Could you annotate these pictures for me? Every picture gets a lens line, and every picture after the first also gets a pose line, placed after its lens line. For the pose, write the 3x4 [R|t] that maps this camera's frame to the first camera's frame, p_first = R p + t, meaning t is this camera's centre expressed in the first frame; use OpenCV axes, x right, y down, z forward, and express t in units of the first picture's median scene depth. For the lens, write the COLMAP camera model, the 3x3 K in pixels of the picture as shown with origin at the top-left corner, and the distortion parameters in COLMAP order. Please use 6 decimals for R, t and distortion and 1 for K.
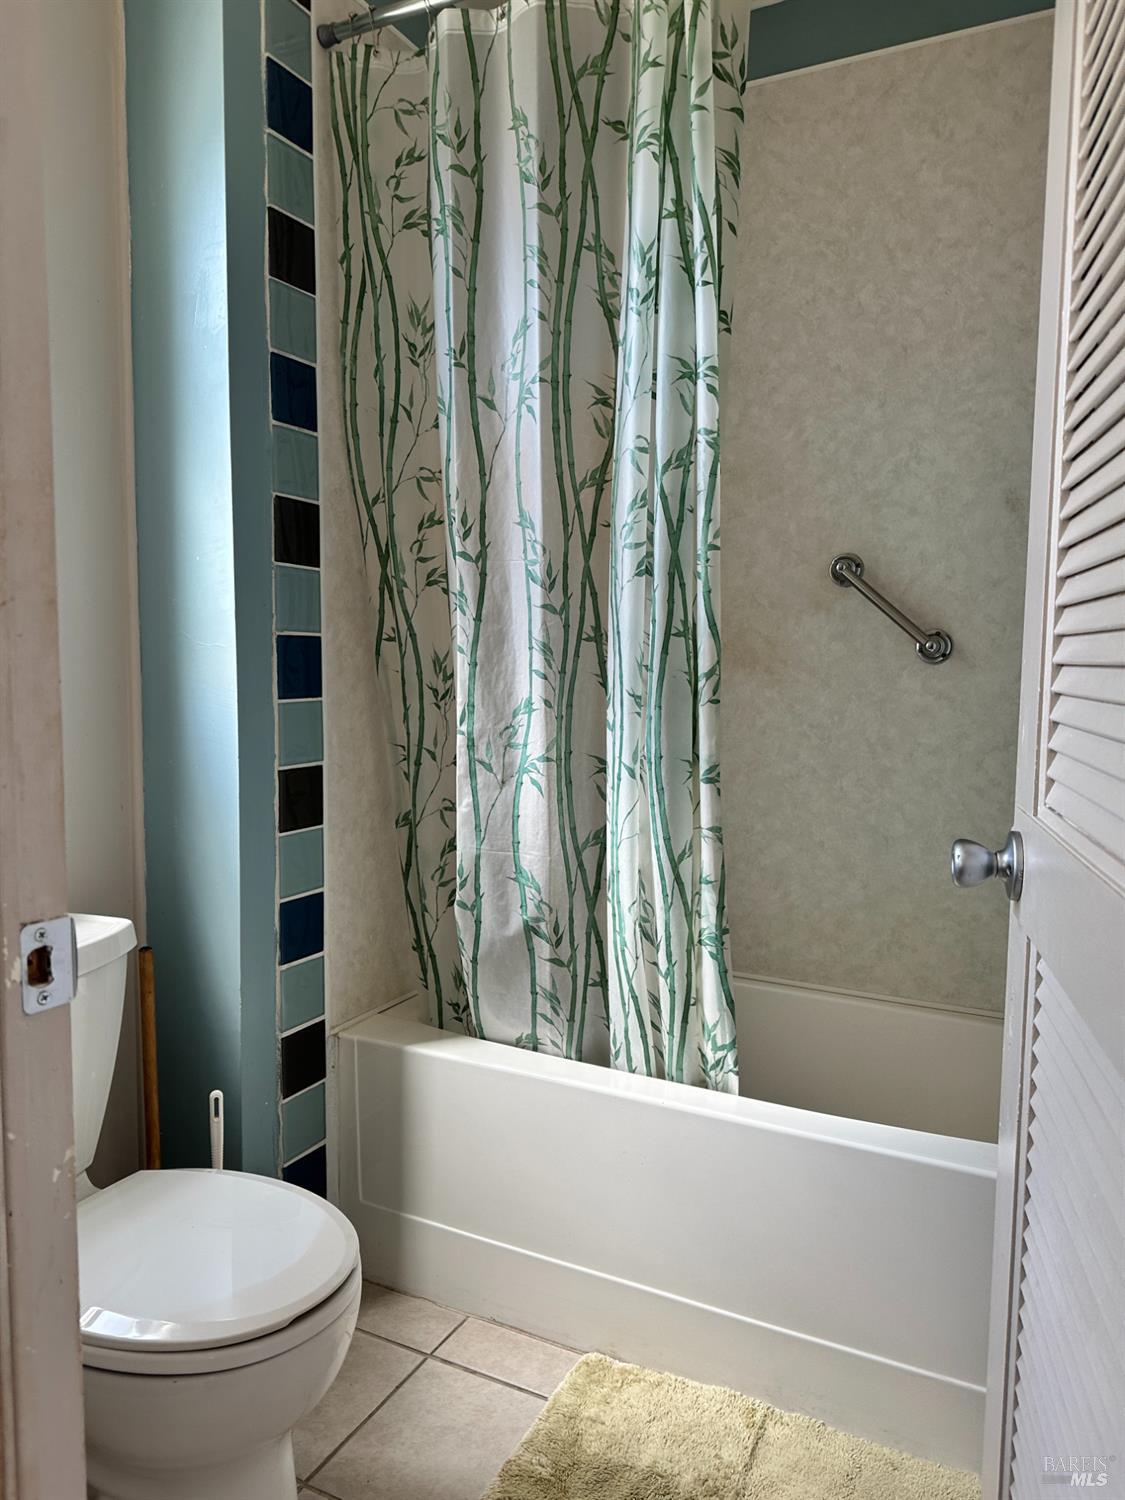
lens RADIAL K [[1033.7, 0, 562.5], [0, 1033.7, 750.0], [0, 0, 1]] dist [0.098798, -0.155542]
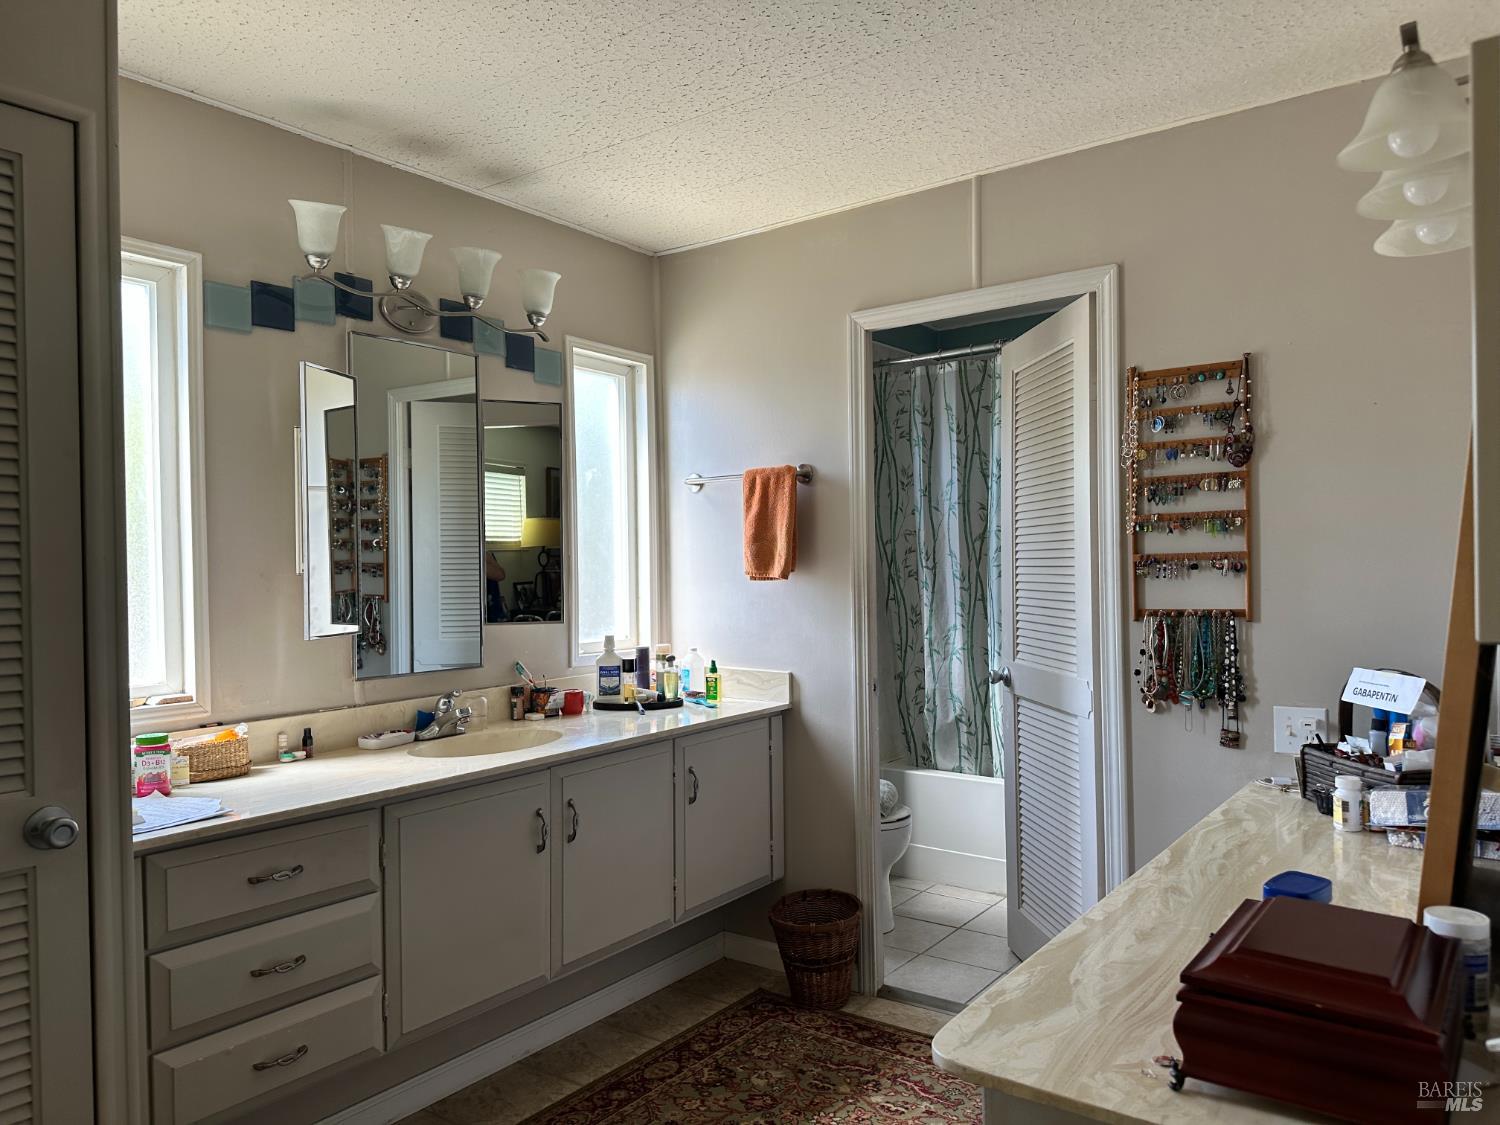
lens RADIAL K [[1033.7, 0, 750.0], [0, 1033.7, 562.5], [0, 0, 1]] dist [0.098798, -0.155542]
pose [[0.985366, -0.021135, -0.169138, -0.092795], [0.006369, 0.996155, -0.087374, 0.016316], [0.170335, 0.085018, 0.981712, -1.529266]]
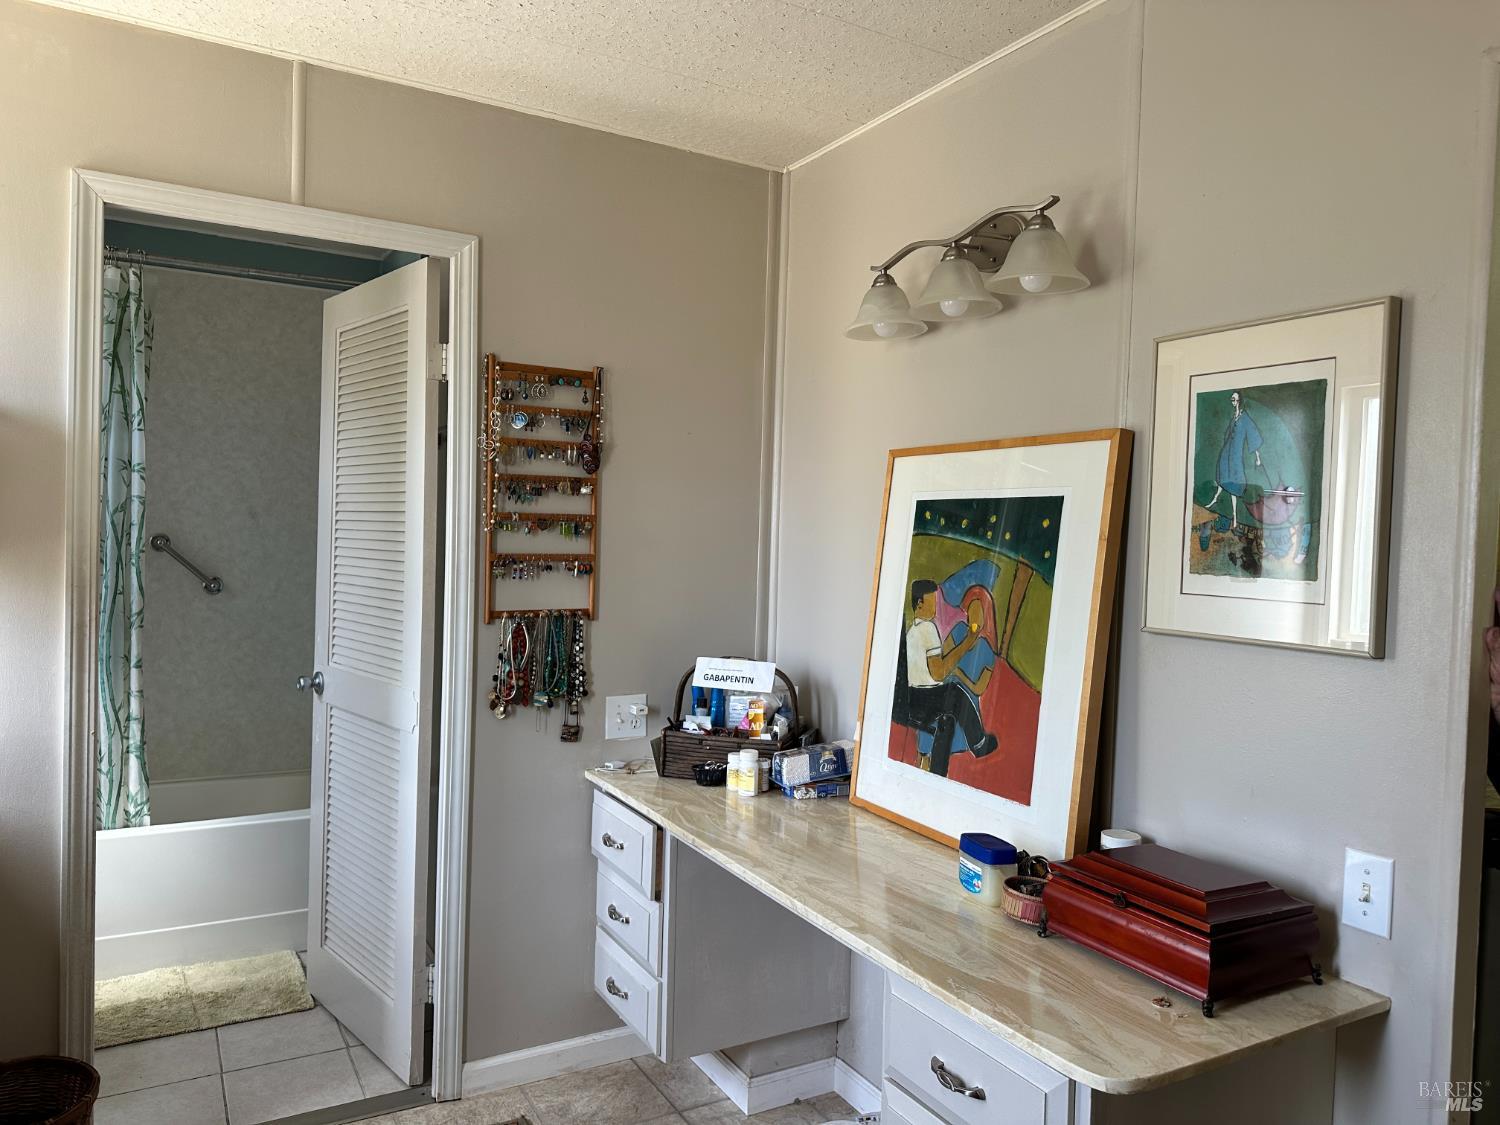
lens RADIAL K [[1033.7, 0, 750.0], [0, 1033.7, 562.5], [0, 0, 1]] dist [0.098798, -0.155542]
pose [[0.545719, -0.009895, 0.837910, -0.828970], [0.045822, 0.998787, -0.018048, -0.073598], [-0.836714, 0.048244, 0.545511, -0.998048]]
